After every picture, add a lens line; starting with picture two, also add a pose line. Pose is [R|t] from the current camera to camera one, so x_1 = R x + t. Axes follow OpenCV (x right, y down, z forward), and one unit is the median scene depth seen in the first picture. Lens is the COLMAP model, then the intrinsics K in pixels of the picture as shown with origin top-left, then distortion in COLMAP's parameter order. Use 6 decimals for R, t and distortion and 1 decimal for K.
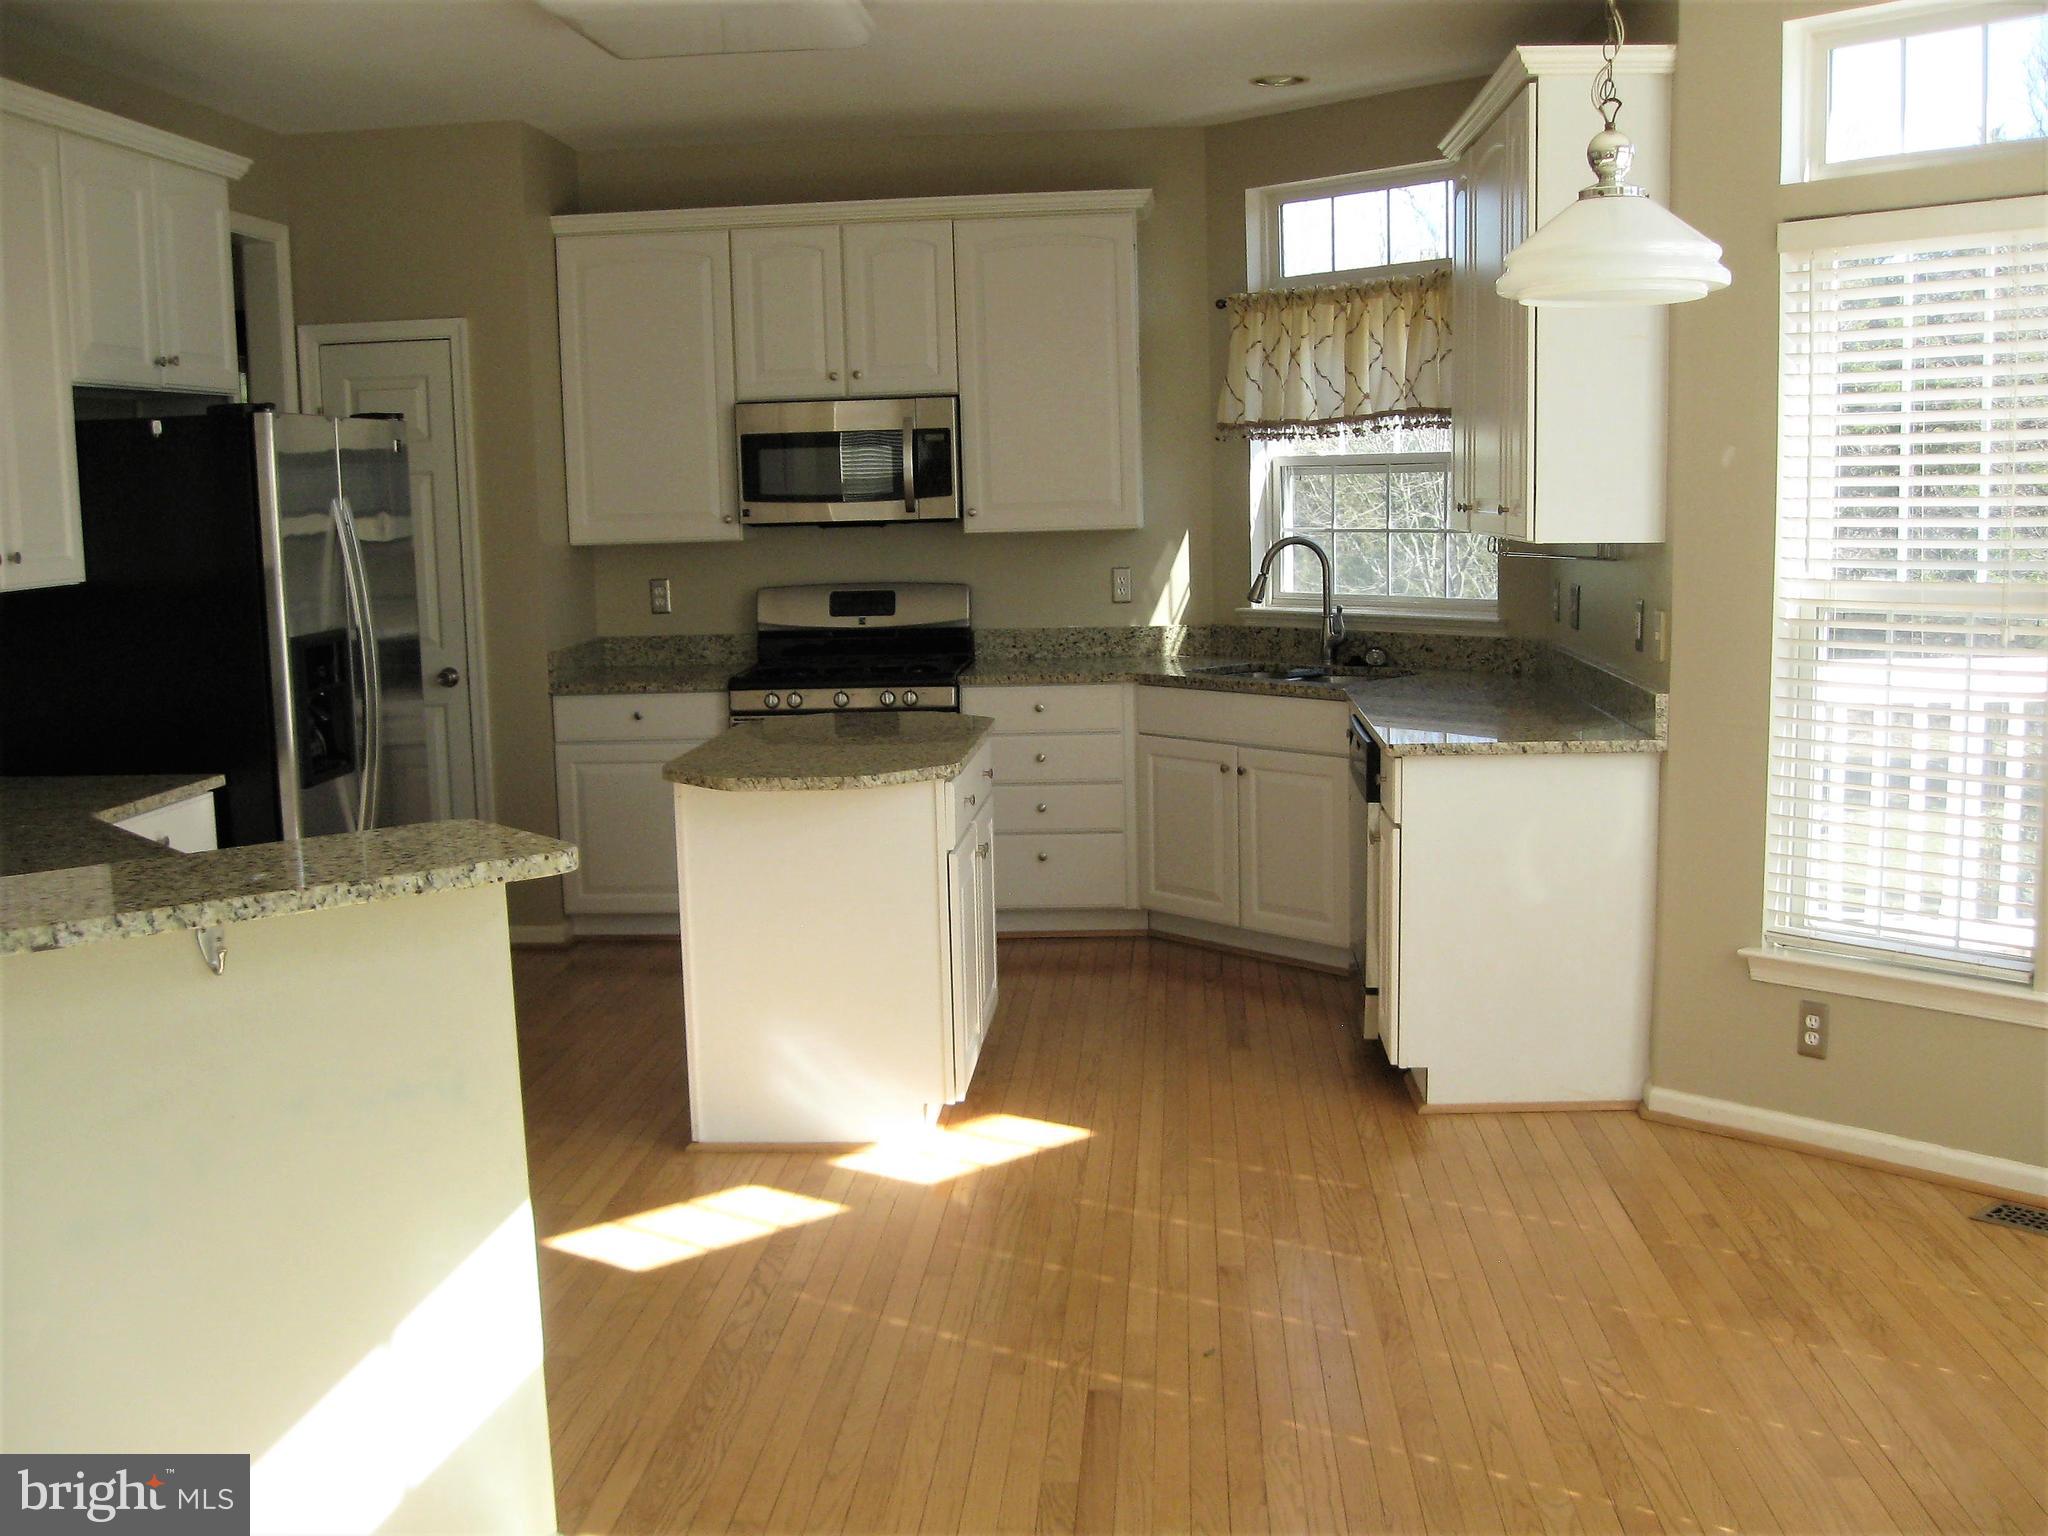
lens RADIAL K [[2153.6, 0, 1024.0], [0, 2153.6, 768.0], [0, 0, 1]] dist [-0.123027, 0.030027]
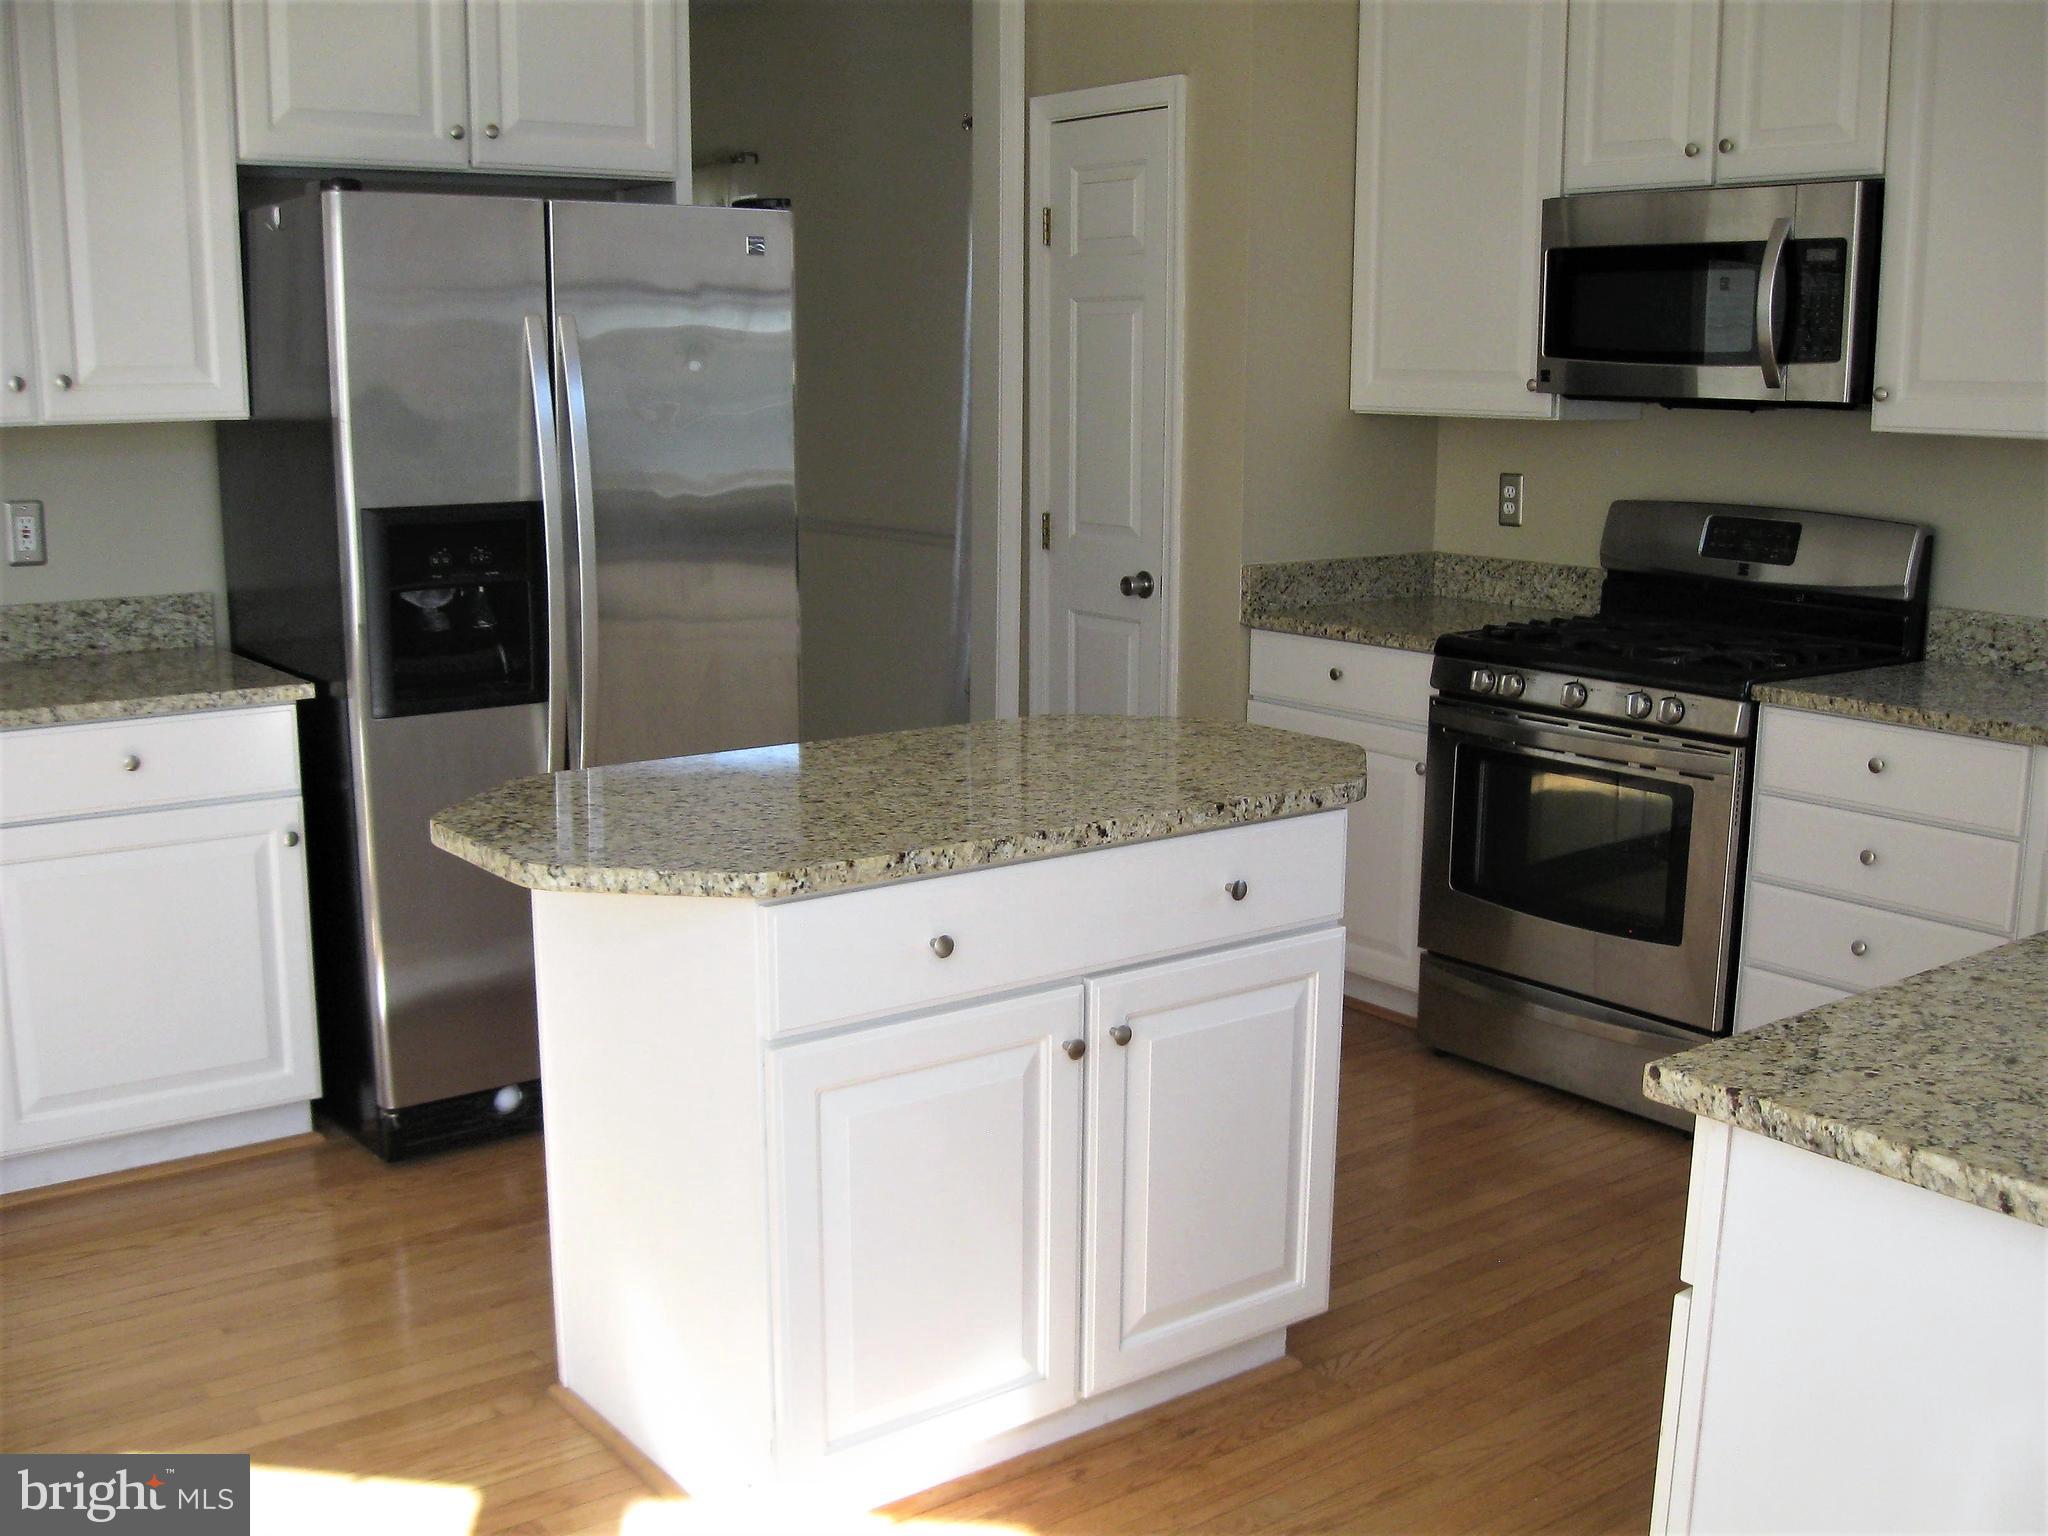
lens RADIAL K [[2115.9, 0, 1058.0], [0, 2115.9, 824.5], [0, 0, 1]] dist [-0.126222, 0.030412]
pose [[0.667059, 0.187898, -0.720921, 0.250674], [-0.123515, 0.982173, 0.141704, -0.062611], [0.734695, -0.005480, 0.678375, 0.510547]]
